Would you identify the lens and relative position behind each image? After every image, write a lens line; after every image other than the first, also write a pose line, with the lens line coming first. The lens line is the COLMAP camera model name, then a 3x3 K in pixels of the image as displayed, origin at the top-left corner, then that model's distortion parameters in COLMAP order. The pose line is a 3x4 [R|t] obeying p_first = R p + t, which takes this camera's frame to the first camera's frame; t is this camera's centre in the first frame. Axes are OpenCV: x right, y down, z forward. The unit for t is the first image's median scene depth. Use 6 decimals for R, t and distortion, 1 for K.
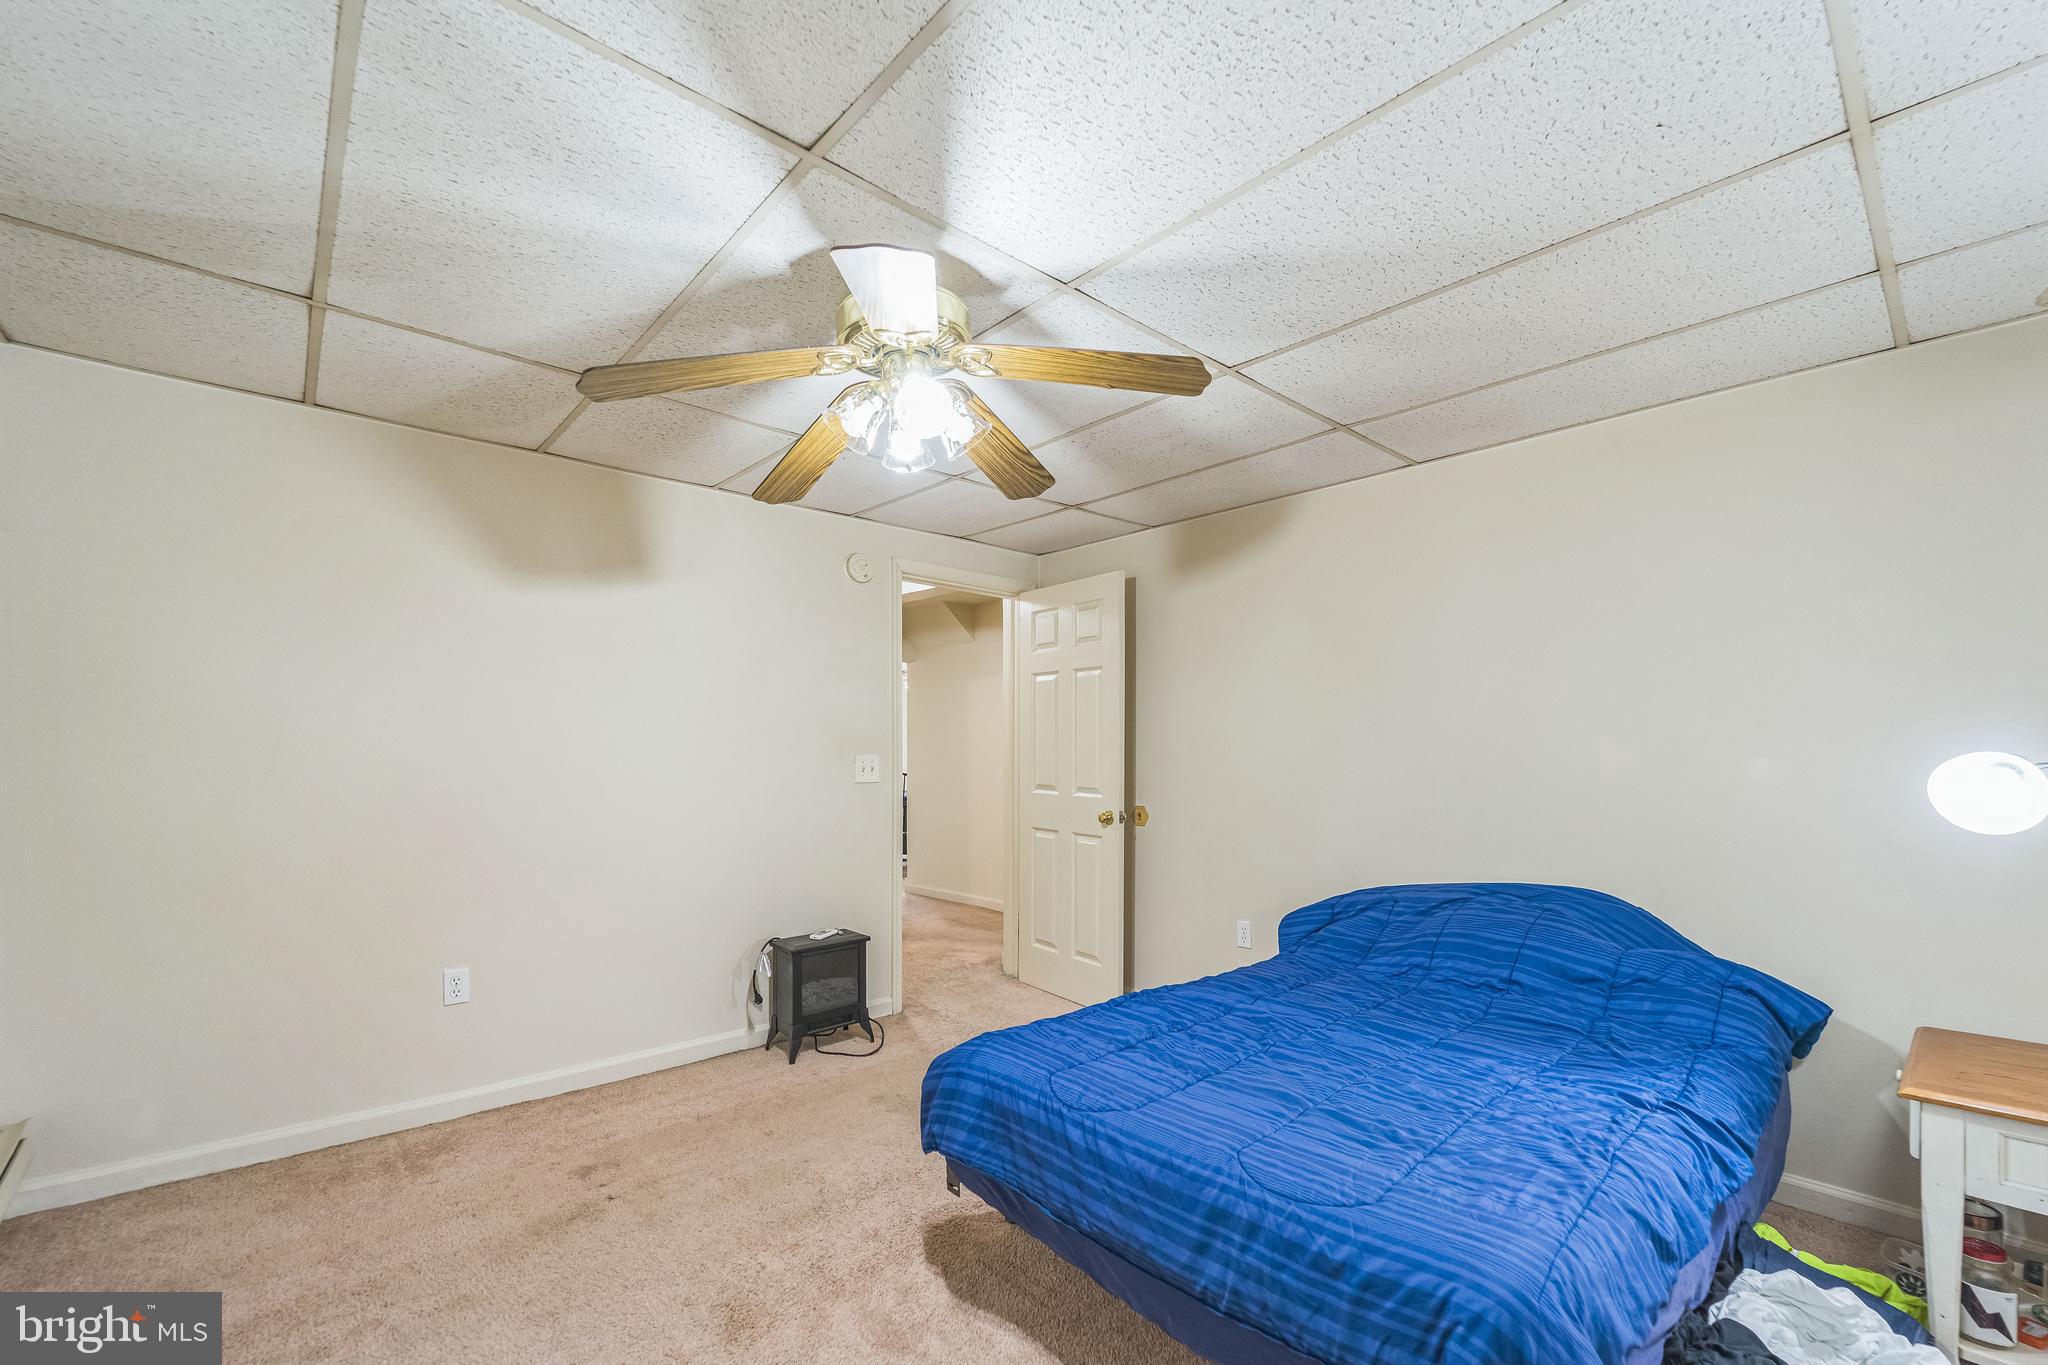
lens RADIAL K [[837.3, 0, 1018.9], [0, 837.3, 754.5], [0, 0, 1]] dist [-0.000844, 0.000016]
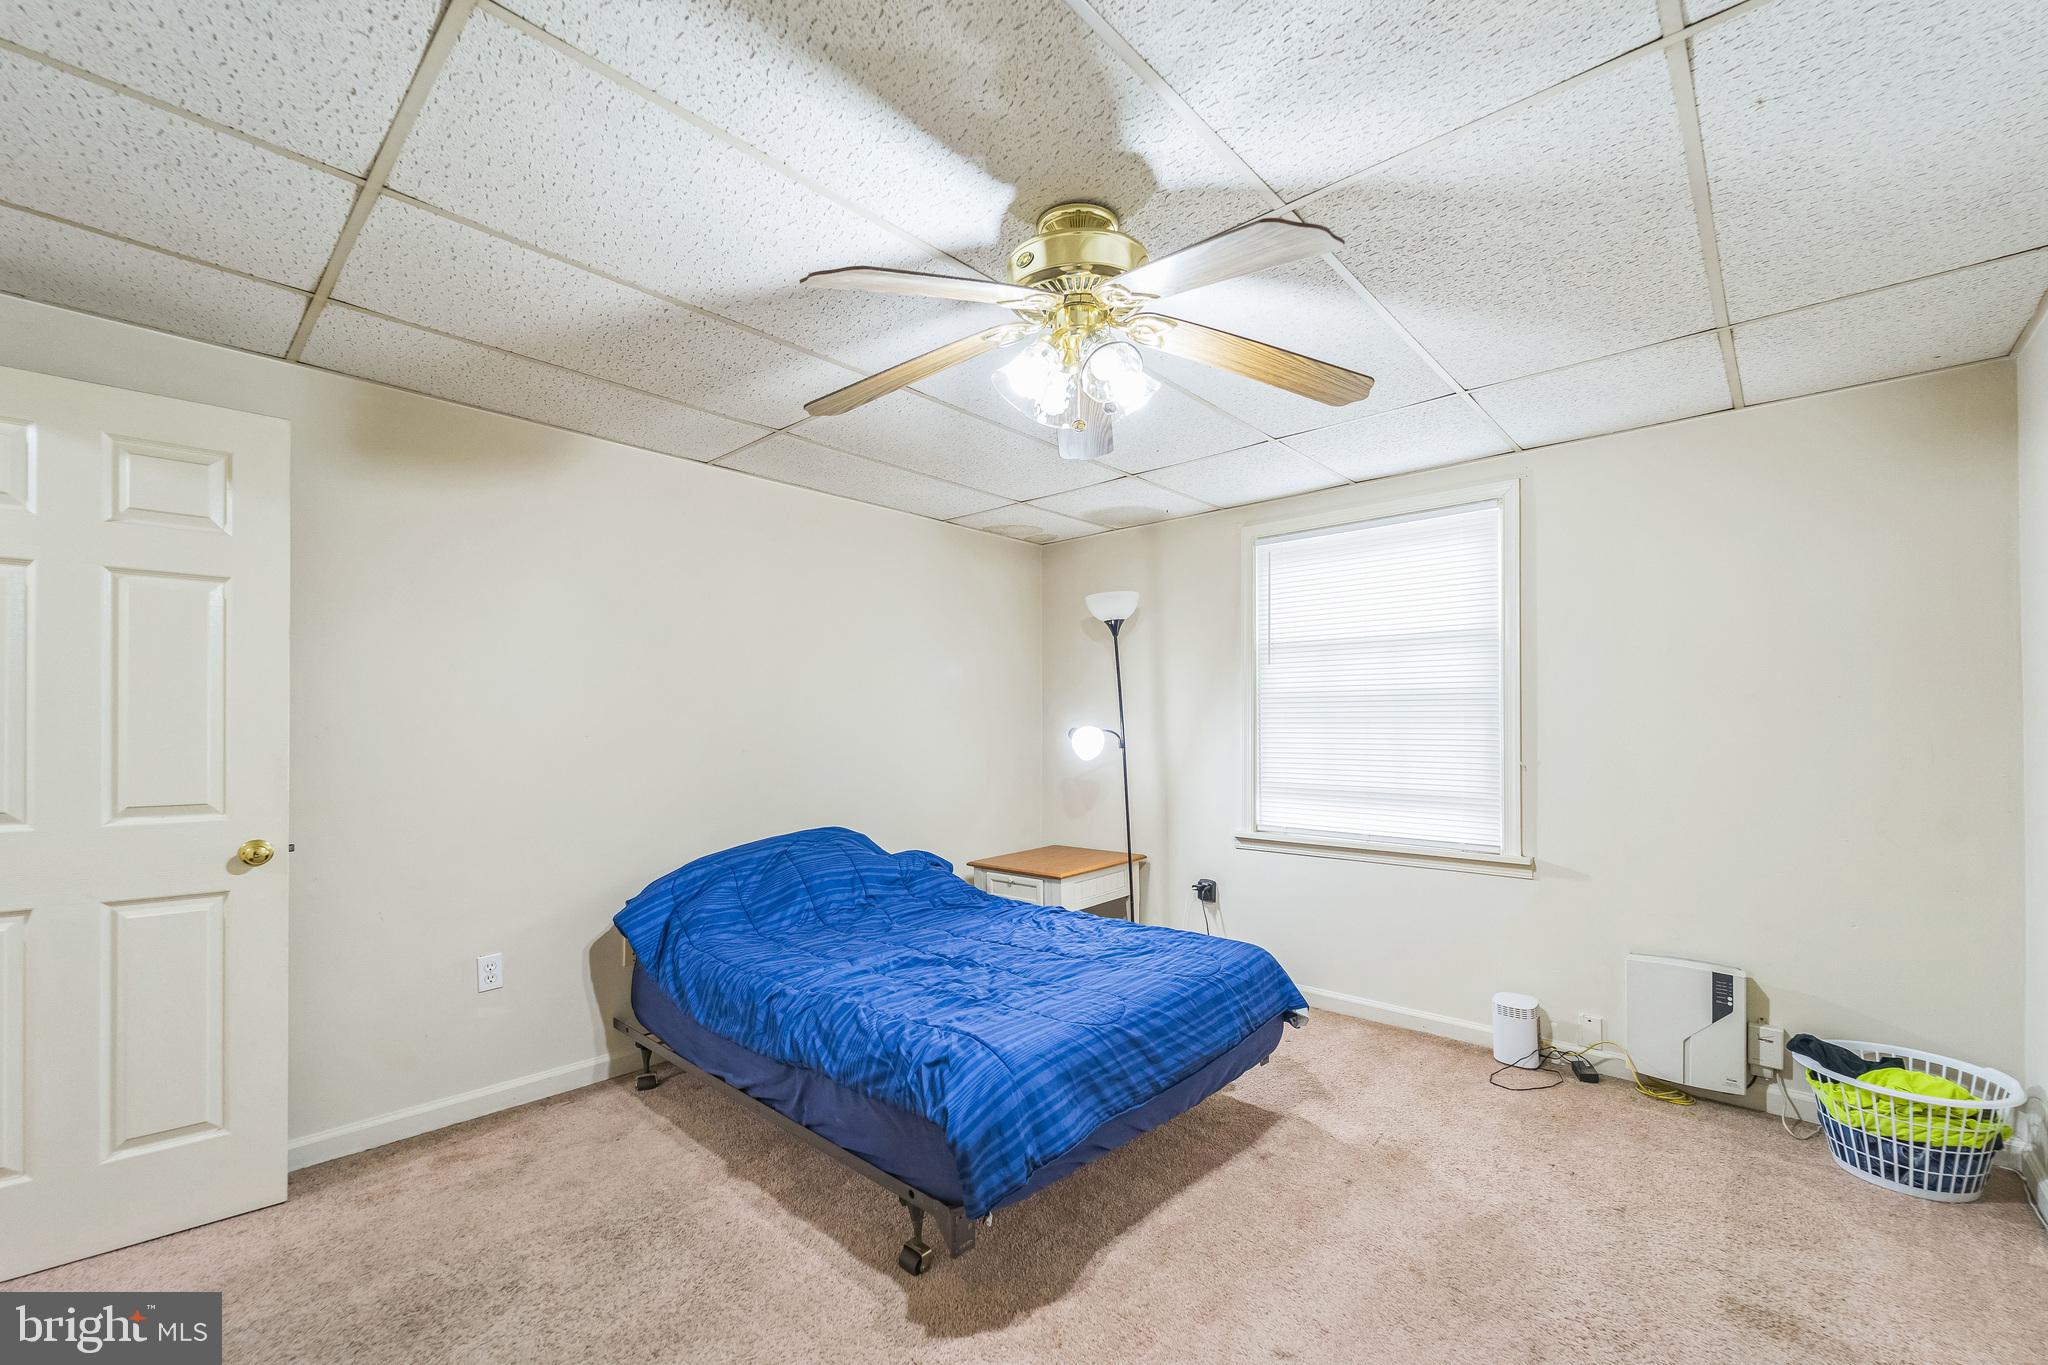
lens RADIAL K [[837.3, 0, 1025.3], [0, 837.3, 720.0], [0, 0, 1]] dist [-0.000844, 0.000016]
pose [[-0.107556, 0.007663, 0.994169, -1.018488], [0.008232, 0.999943, -0.006817, -0.009684], [-0.994165, 0.007451, -0.107613, 1.122490]]
